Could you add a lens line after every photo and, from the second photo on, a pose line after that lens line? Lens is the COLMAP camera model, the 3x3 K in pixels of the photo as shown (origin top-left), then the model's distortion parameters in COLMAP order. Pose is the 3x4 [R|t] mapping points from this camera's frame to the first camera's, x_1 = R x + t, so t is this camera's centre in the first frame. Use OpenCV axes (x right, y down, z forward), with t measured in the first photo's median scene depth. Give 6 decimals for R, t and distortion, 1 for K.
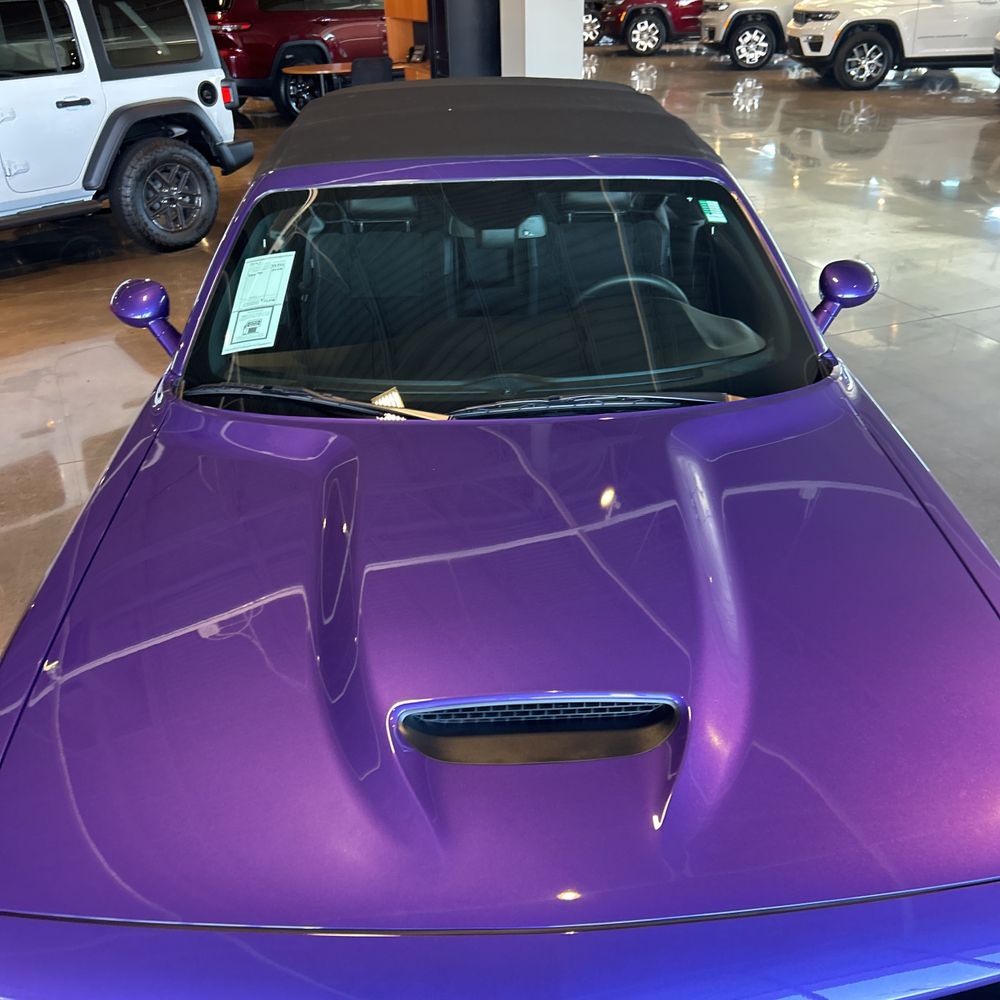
lens RADIAL K [[1011.9, 0, 502.1], [0, 1011.9, 503.7], [0, 0, 1]] dist [0.006066, 0.011405]
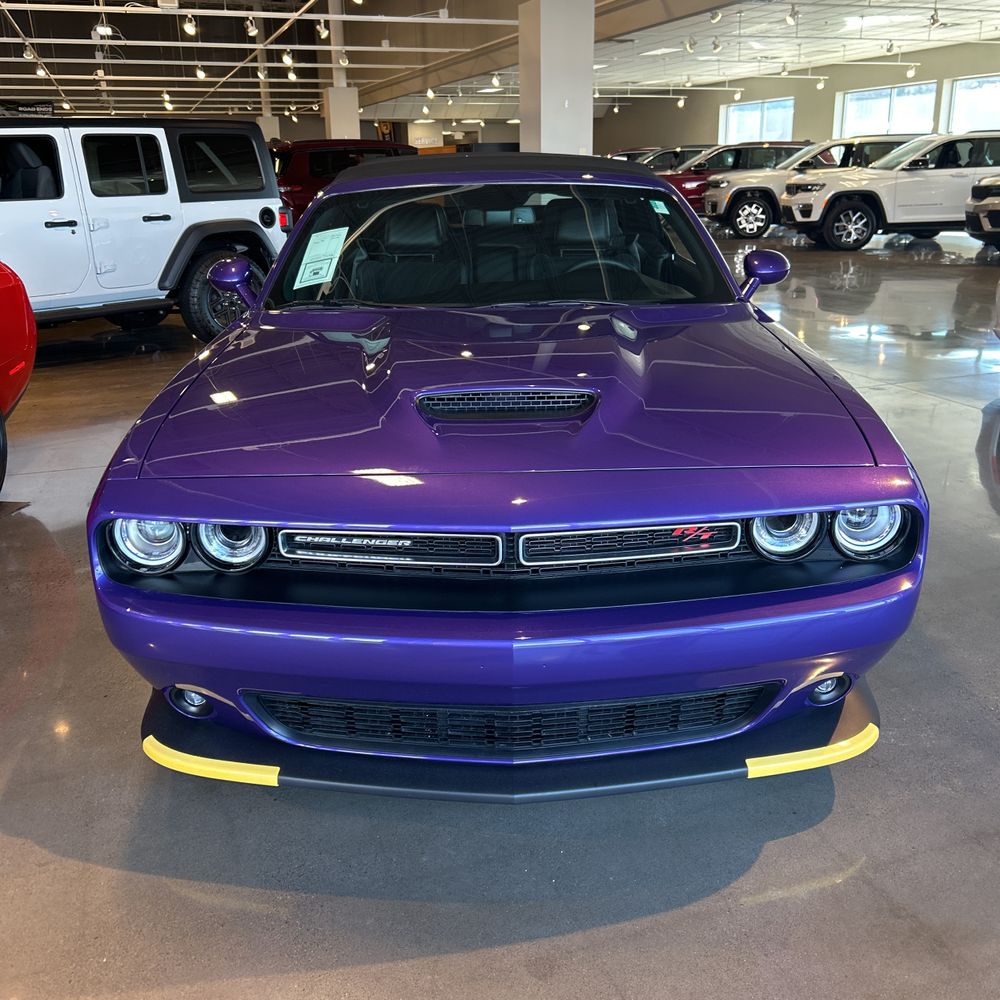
lens RADIAL K [[1011.9, 0, 502.1], [0, 1011.9, 503.7], [0, 0, 1]] dist [0.006066, 0.011405]
pose [[0.999656, 0.010636, -0.023957, 0.012722], [-0.014598, 0.985024, -0.171798, 0.116791], [0.021771, 0.172088, 0.984841, -0.090780]]
